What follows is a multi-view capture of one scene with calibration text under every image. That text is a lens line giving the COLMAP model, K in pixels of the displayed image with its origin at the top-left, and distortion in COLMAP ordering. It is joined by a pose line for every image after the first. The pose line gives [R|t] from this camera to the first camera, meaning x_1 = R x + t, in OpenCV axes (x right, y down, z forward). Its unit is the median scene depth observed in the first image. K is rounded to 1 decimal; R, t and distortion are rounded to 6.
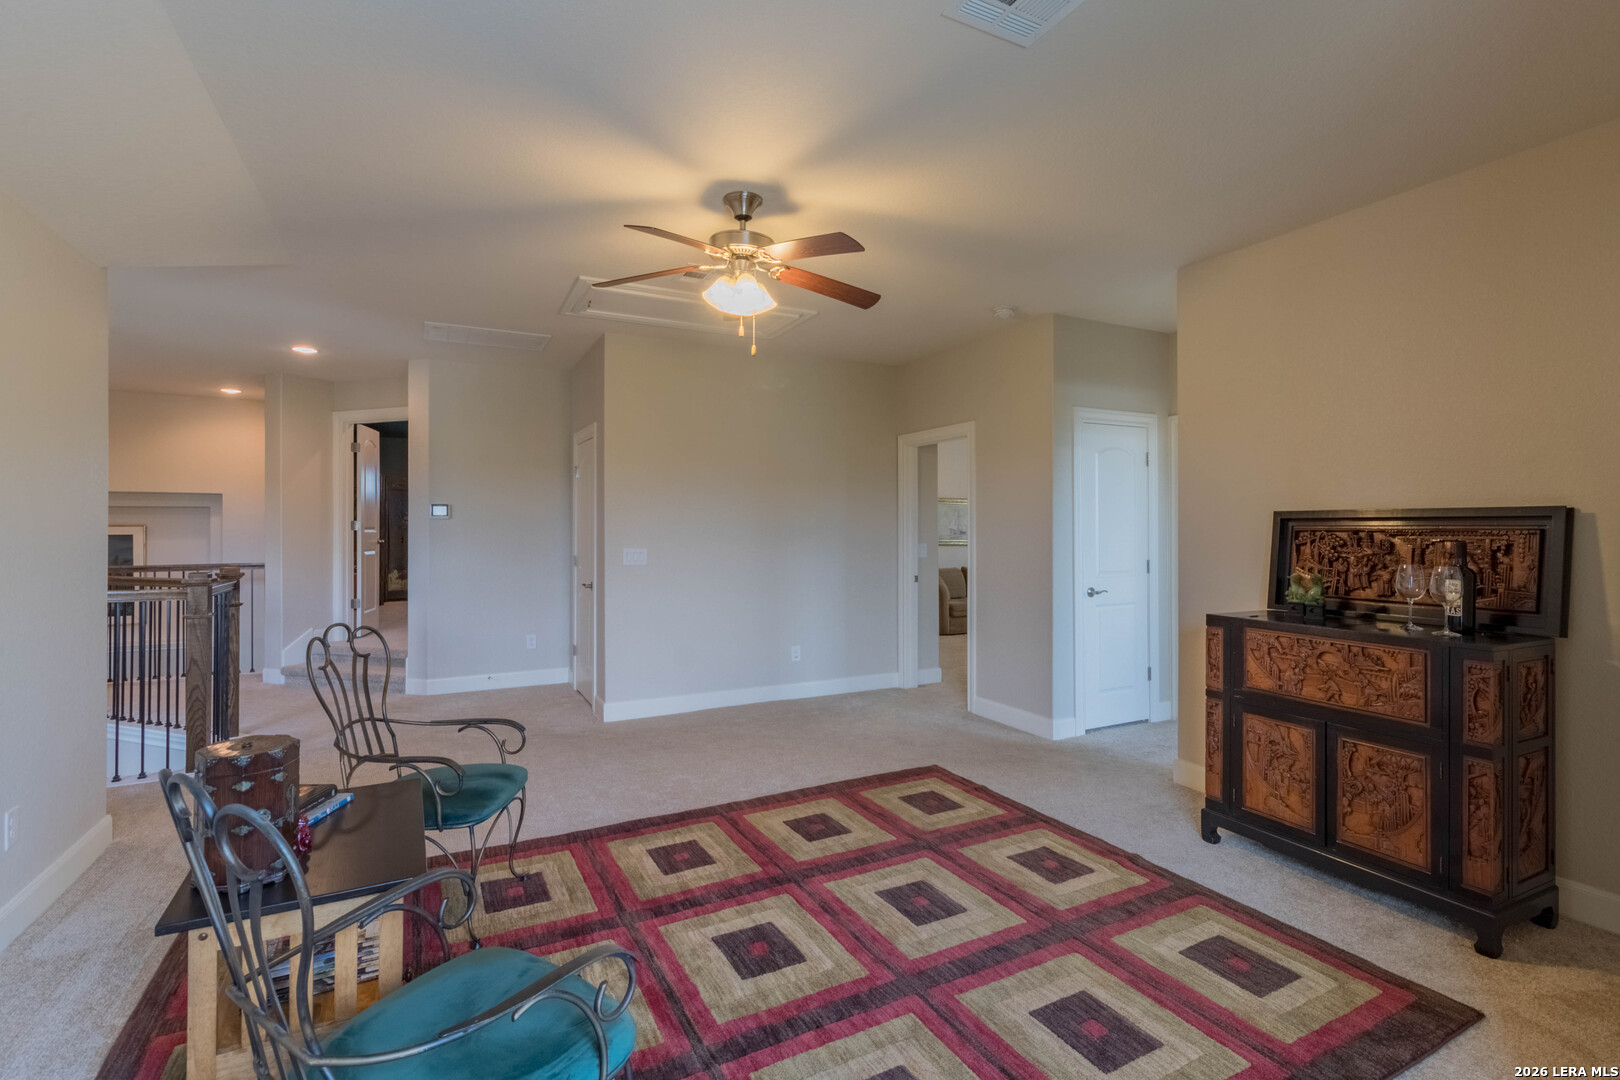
lens RADIAL K [[760.6, 0, 809.6], [0, 760.6, 525.9], [0, 0, 1]] dist [0.005717, -0.000073]
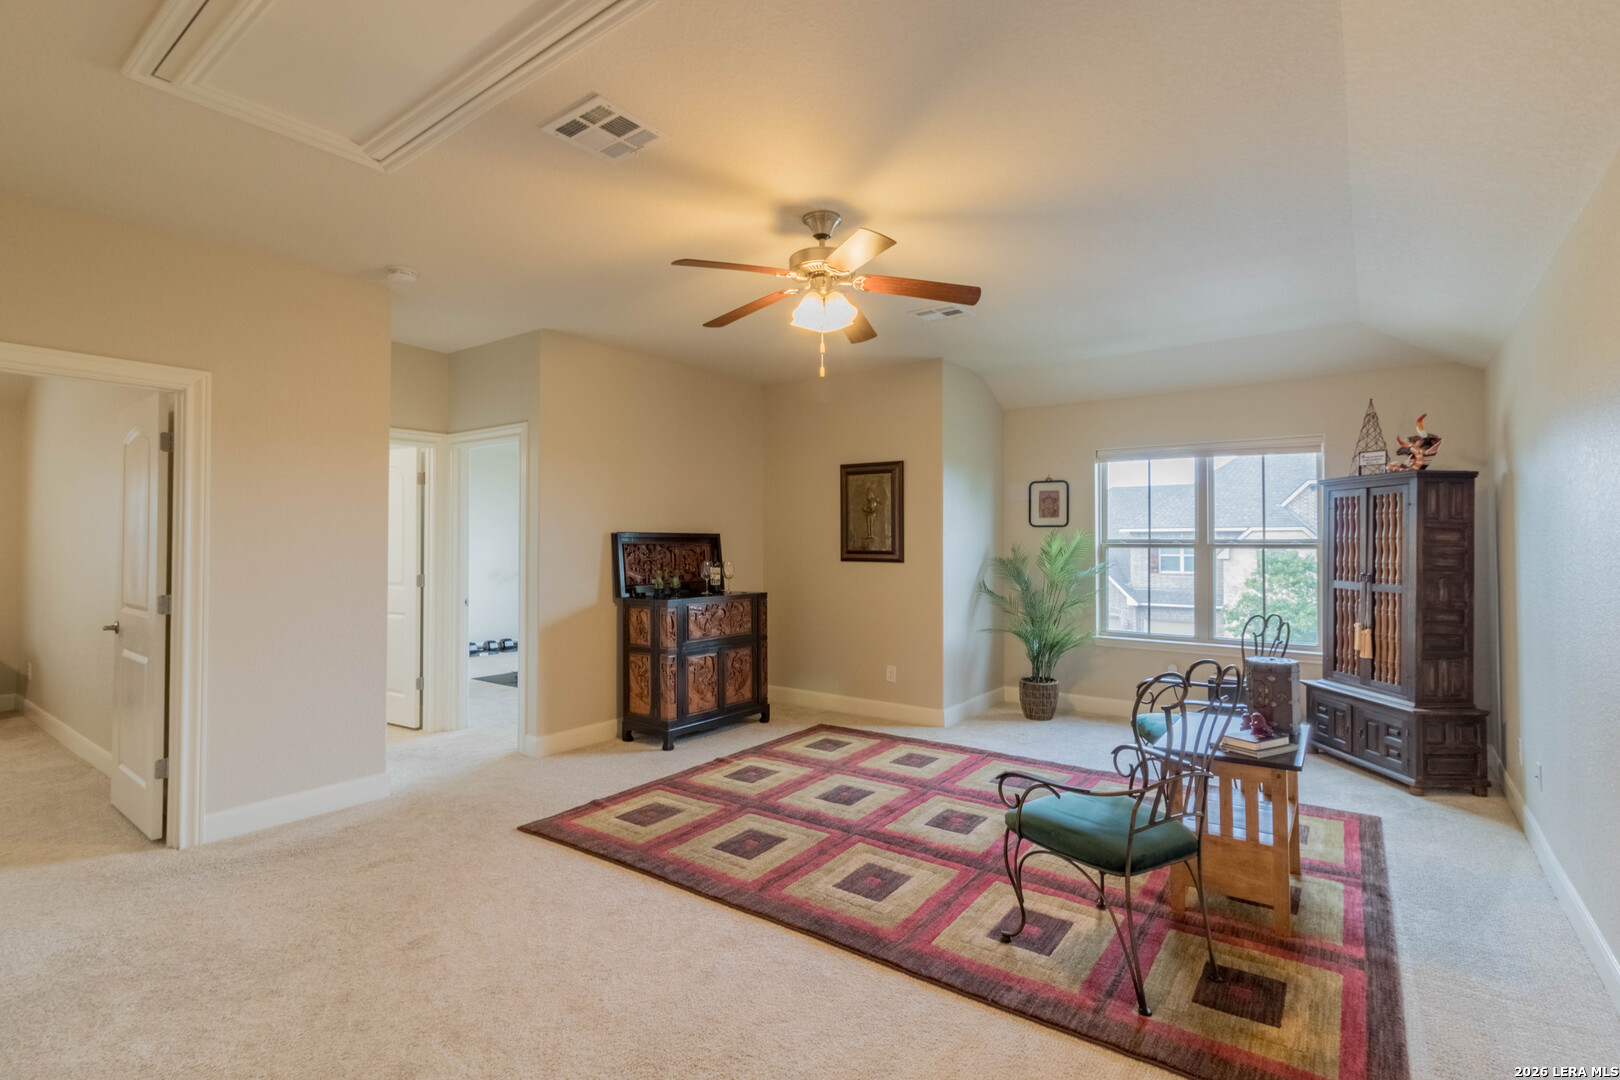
lens RADIAL K [[760.6, 0, 809.6], [0, 760.6, 525.9], [0, 0, 1]] dist [0.005717, -0.000073]
pose [[-0.447596, 0.016458, 0.894085, -1.037638], [-0.006209, 0.999749, -0.021511, -0.000530], [-0.894215, -0.015180, -0.447381, 1.549169]]
